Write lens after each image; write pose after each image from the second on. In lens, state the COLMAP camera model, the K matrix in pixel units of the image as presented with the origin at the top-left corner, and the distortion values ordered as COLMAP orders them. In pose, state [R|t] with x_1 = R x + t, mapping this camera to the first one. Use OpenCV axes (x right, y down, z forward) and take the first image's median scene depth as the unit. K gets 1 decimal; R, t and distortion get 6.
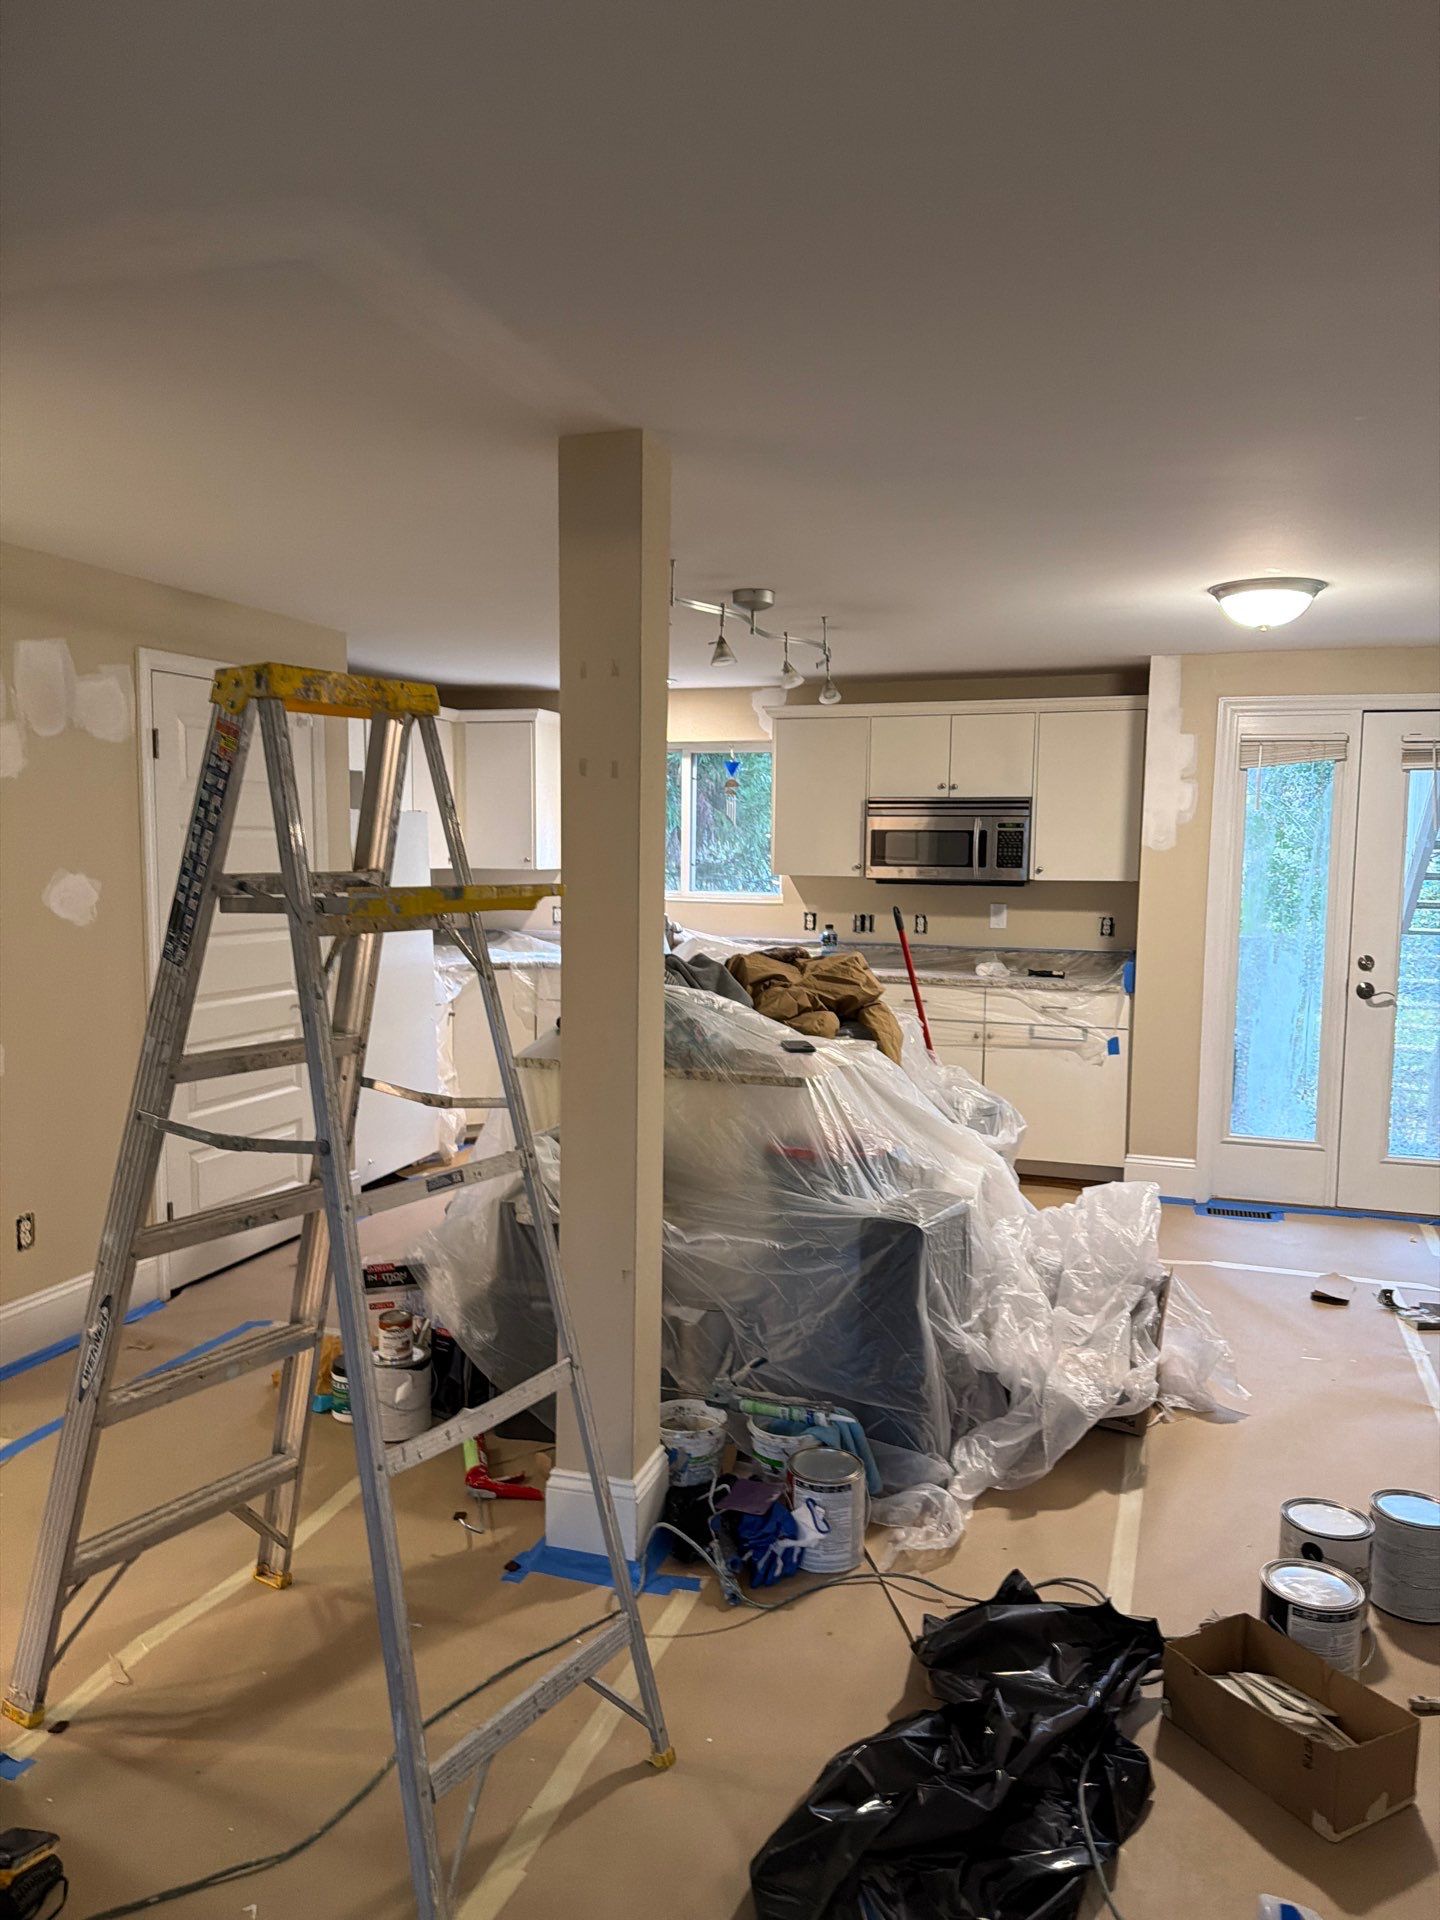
lens RADIAL K [[1199.5, 0, 720.0], [0, 1199.5, 960.0], [0, 0, 1]] dist [0.000402, -0.001435]
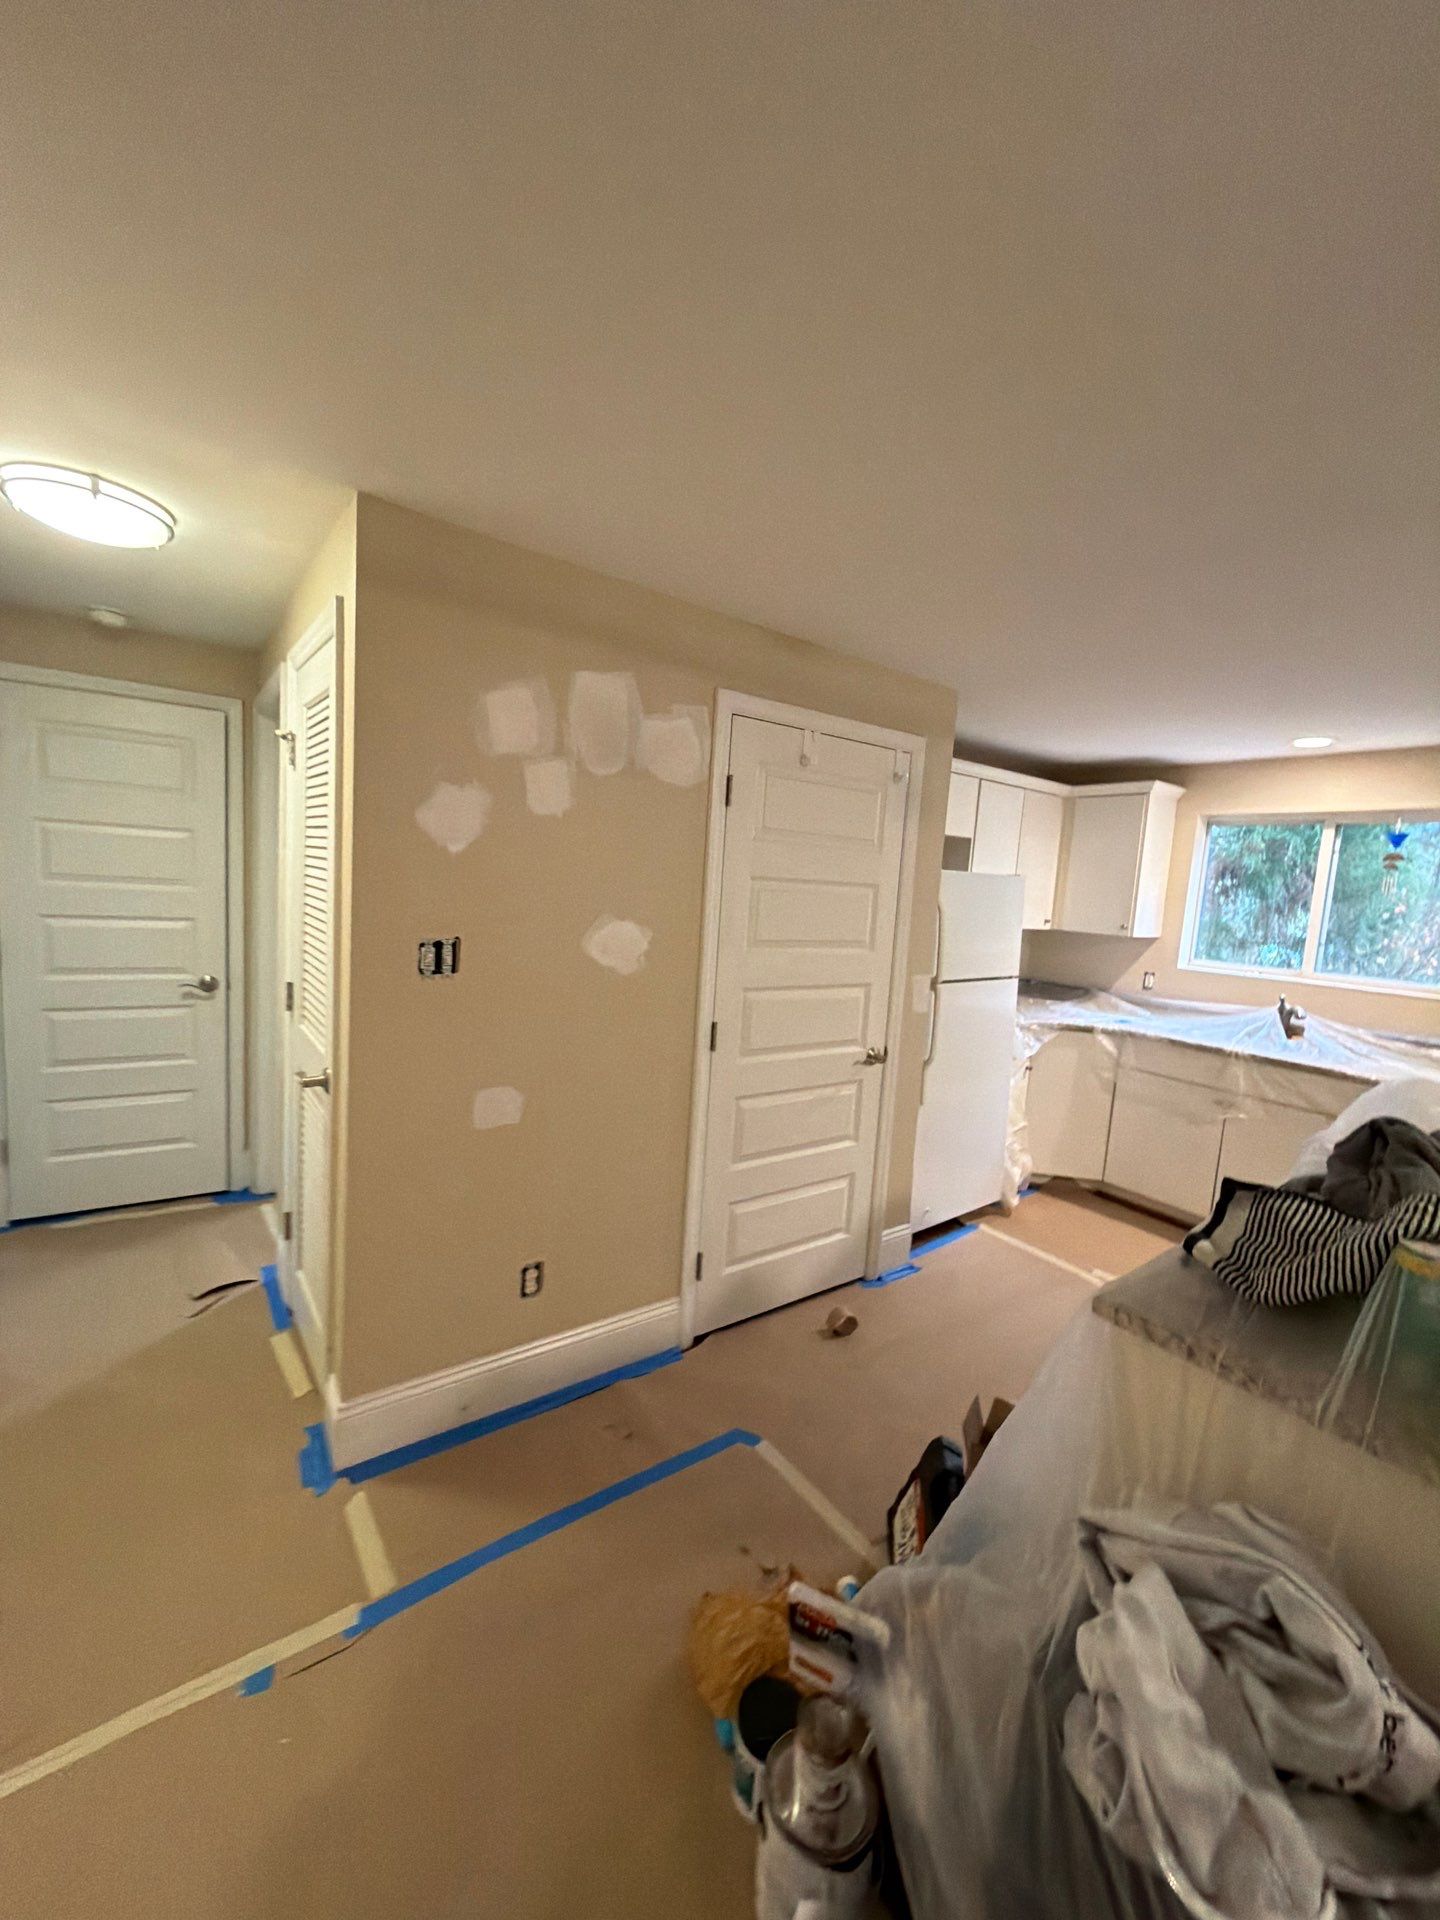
lens RADIAL K [[763.2, 0, 720.8], [0, 763.2, 974.3], [0, 0, 1]] dist [0.002432, 0.000136]
pose [[0.806130, 0.104519, -0.582434, -0.100028], [-0.106426, 0.993836, 0.031045, -0.050604], [0.582089, 0.036960, 0.812285, 0.495142]]
